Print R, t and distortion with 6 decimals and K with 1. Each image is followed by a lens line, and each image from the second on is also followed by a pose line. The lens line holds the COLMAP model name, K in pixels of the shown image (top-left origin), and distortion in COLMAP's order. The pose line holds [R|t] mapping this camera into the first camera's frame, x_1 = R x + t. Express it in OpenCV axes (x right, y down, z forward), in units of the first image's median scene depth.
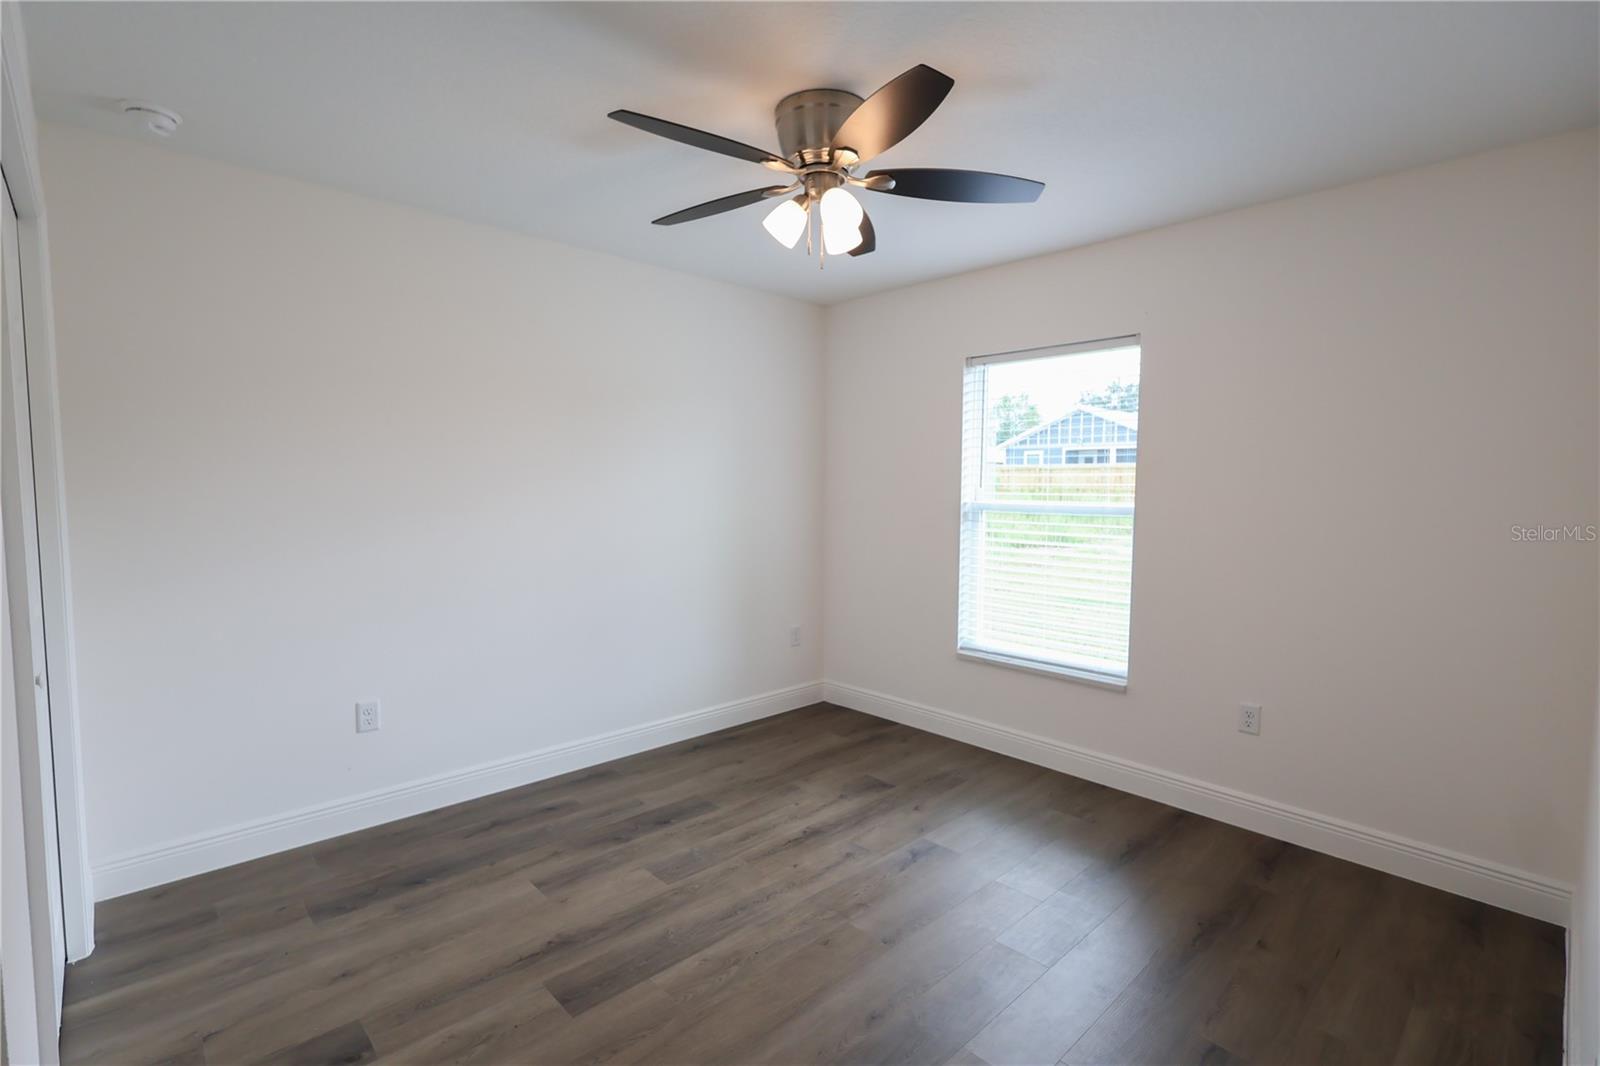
lens RADIAL K [[739.2, 0, 800.2], [0, 739.2, 533.5], [0, 0, 1]] dist [-0.002484, 0.001085]
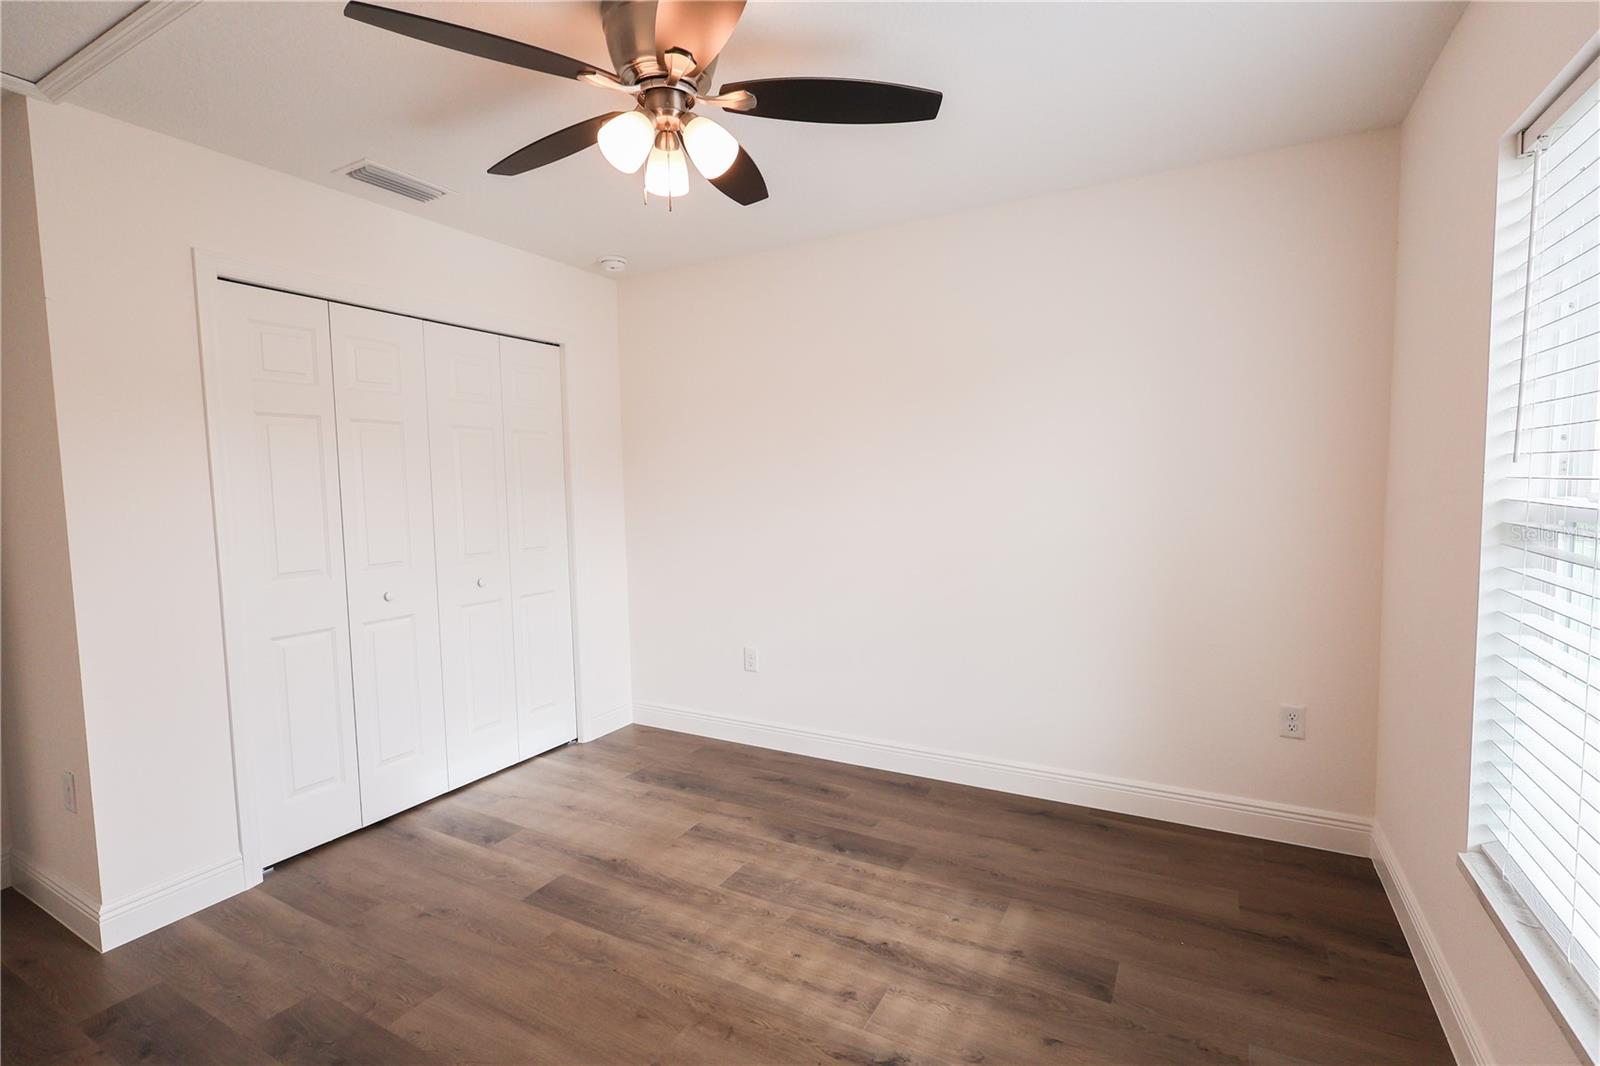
lens RADIAL K [[739.2, 0, 797.3], [0, 739.2, 532.9], [0, 0, 1]] dist [-0.002484, 0.001085]
pose [[0.301875, 0.056383, -0.951679, 0.643491], [-0.038151, 0.998164, 0.047036, -0.037025], [0.952584, 0.022109, 0.303472, 0.666395]]
